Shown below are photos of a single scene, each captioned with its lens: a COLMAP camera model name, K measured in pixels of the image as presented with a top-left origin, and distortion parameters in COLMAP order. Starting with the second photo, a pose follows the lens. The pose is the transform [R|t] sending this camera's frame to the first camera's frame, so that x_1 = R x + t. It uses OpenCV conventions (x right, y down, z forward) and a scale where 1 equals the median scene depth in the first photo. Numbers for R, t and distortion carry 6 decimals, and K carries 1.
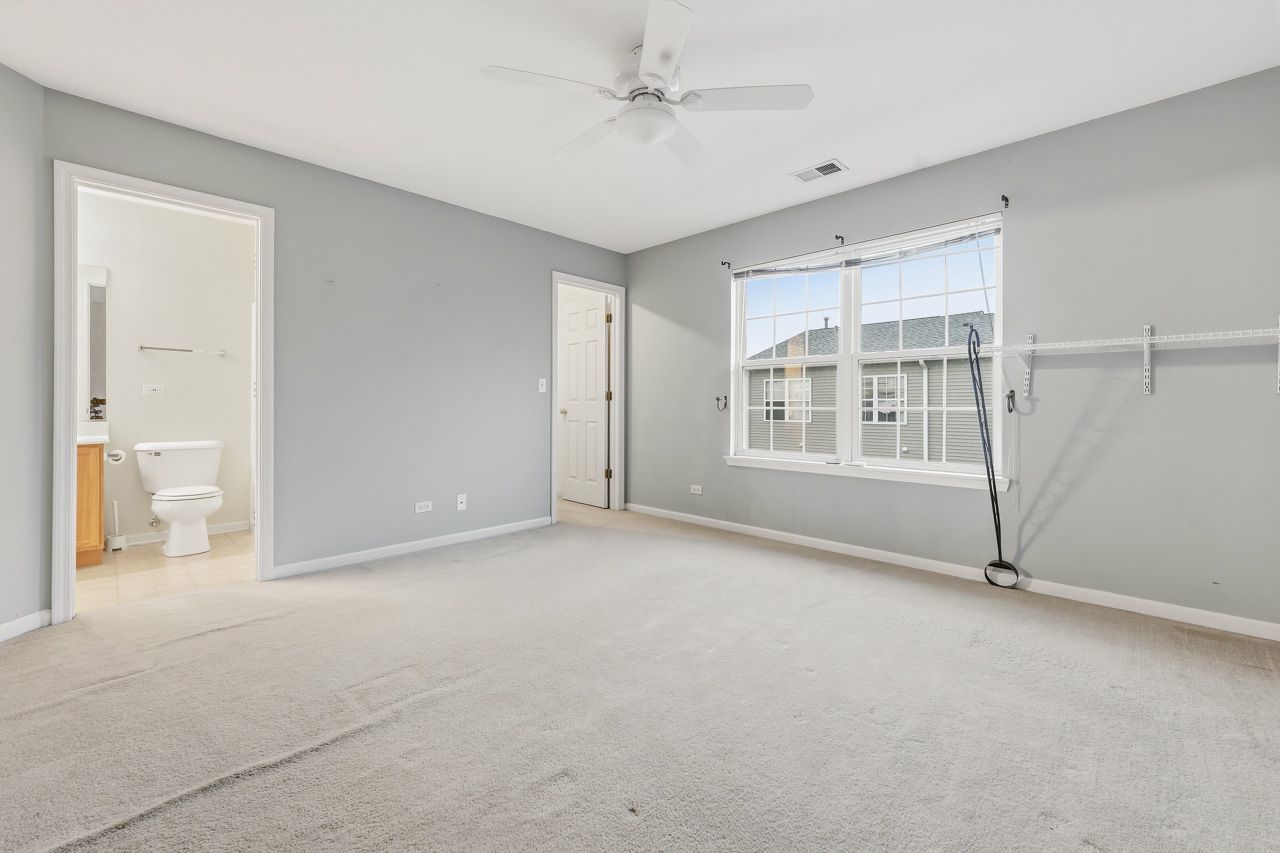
lens RADIAL K [[519.4, 0, 634.1], [0, 519.4, 420.1], [0, 0, 1]] dist [-0.000541, 0.000036]
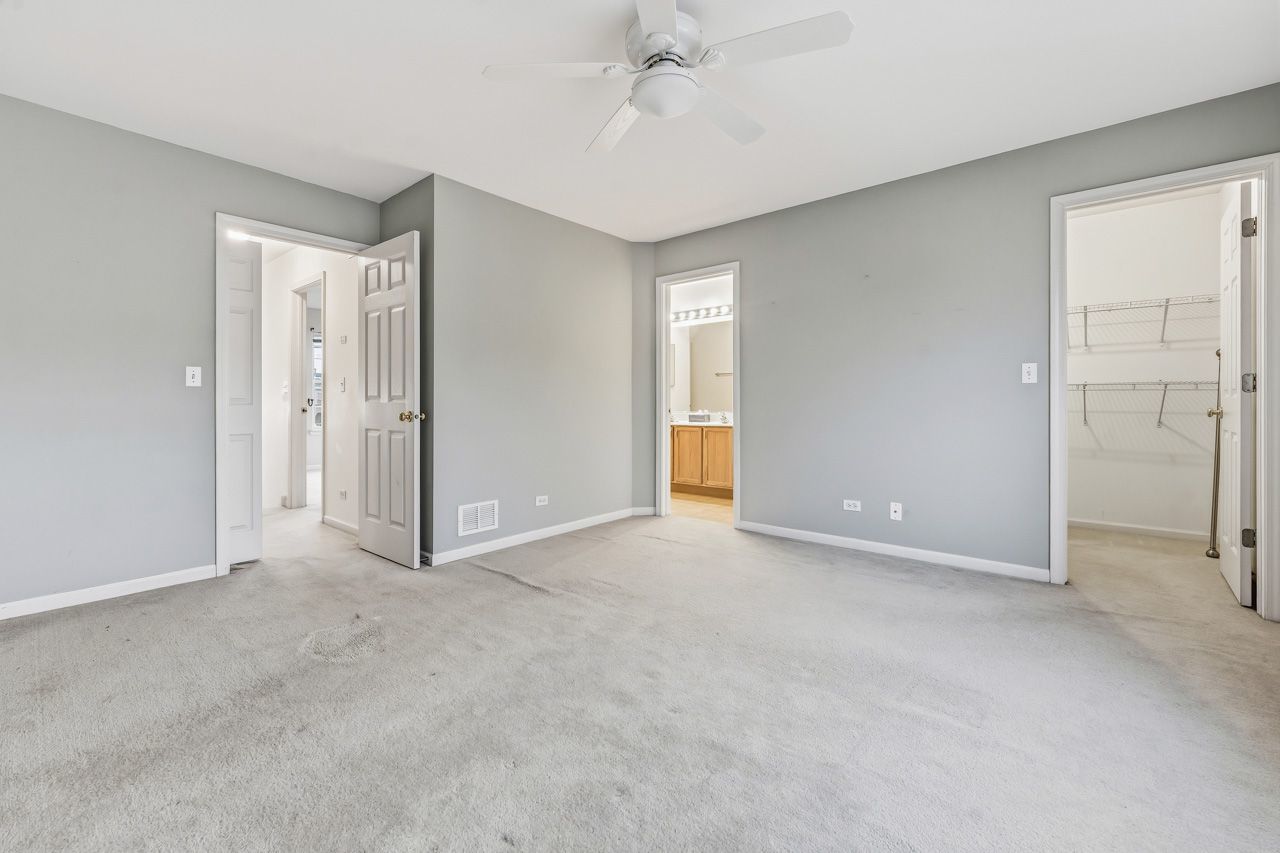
lens RADIAL K [[522.4, 0, 637.0], [0, 522.4, 403.0], [0, 0, 1]] dist [-0.001457, -0.000226]
pose [[0.083639, 0.004079, -0.996488, 0.520162], [-0.023608, 0.999719, 0.002111, -0.018822], [0.996216, 0.023349, 0.083712, 0.479284]]
